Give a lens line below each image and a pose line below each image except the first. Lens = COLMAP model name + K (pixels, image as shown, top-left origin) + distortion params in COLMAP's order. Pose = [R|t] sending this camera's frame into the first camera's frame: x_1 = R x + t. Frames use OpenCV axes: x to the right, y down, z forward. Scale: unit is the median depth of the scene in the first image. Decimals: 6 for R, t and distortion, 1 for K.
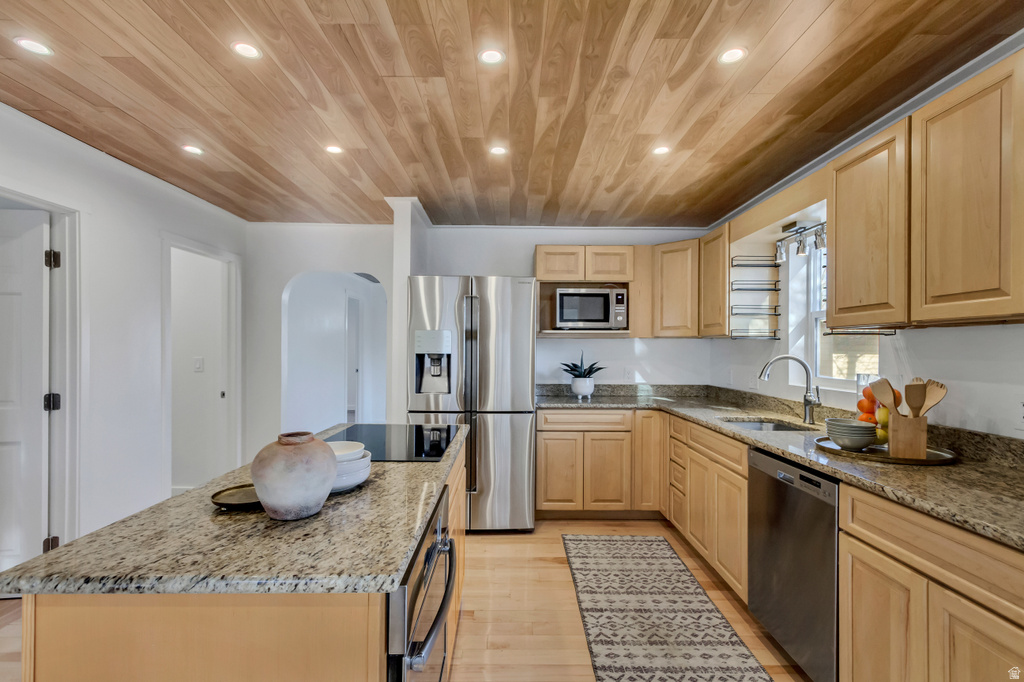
lens RADIAL K [[473.6, 0, 512.7], [0, 473.6, 347.6], [0, 0, 1]] dist [0.012123, -0.006896]
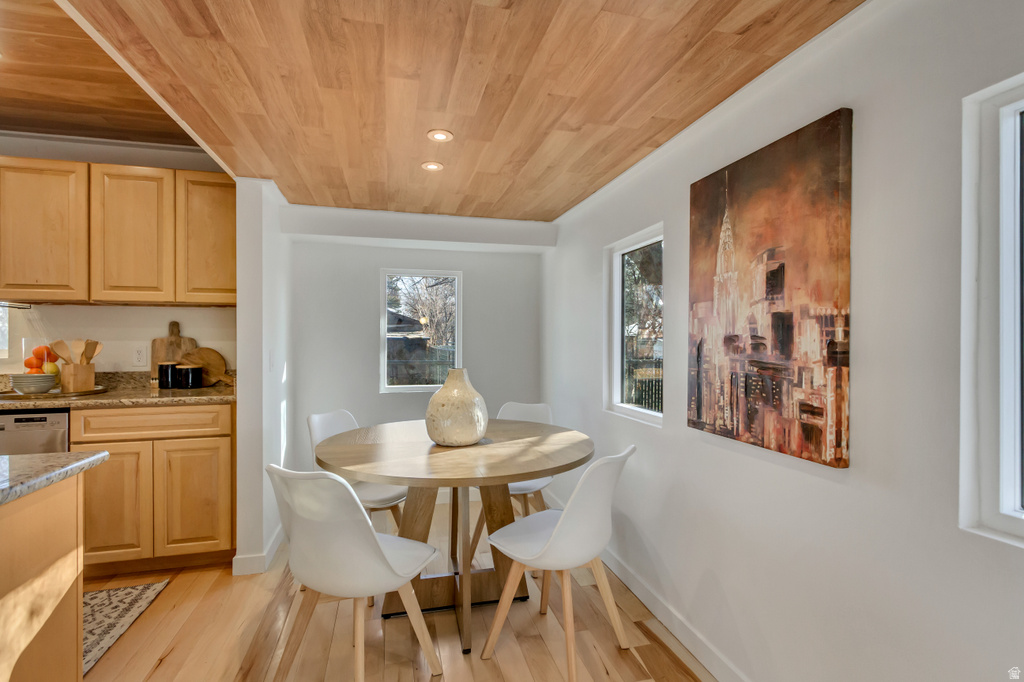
lens RADIAL K [[473.0, 0, 512.0], [0, 473.0, 341.0], [0, 0, 1]] dist [0.015250, -0.006127]
pose [[-0.238341, -0.007176, 0.971155, -0.539334], [-0.004719, 0.999969, 0.006231, 0.033097], [-0.971170, -0.003097, -0.238367, 0.034002]]
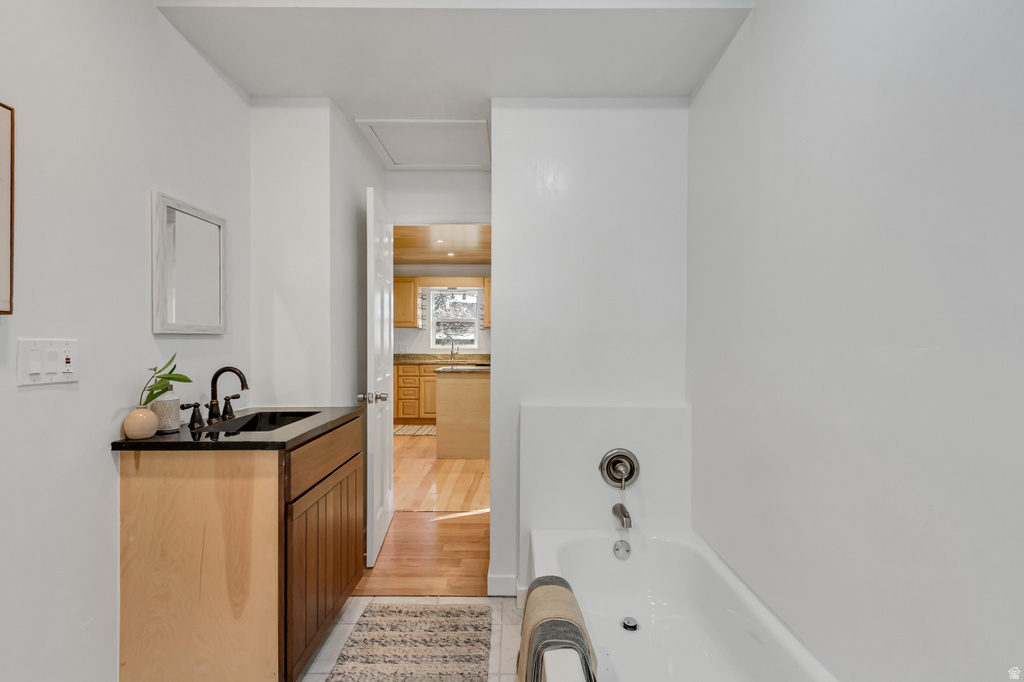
lens RADIAL K [[473.0, 0, 512.0], [0, 473.0, 341.0], [0, 0, 1]] dist [0.015250, -0.006127]
pose [[0.009042, -0.003160, 0.999954, -1.868440], [-0.010028, 0.999944, 0.003251, 0.028816], [-0.999909, -0.010057, 0.009010, 0.557966]]
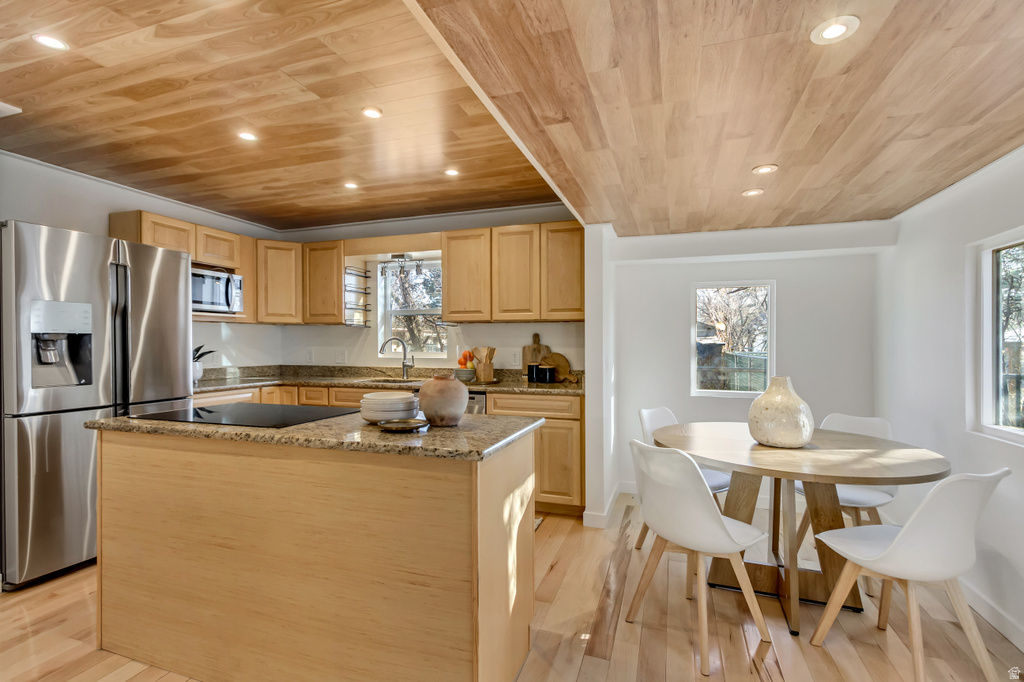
lens RADIAL K [[473.0, 0, 512.0], [0, 473.0, 341.0], [0, 0, 1]] dist [0.015250, -0.006127]
pose [[0.338018, 0.001958, 0.941138, -0.693026], [-0.004453, 0.999990, -0.000482, 0.024651], [-0.941129, -0.004028, 0.338023, 0.089040]]
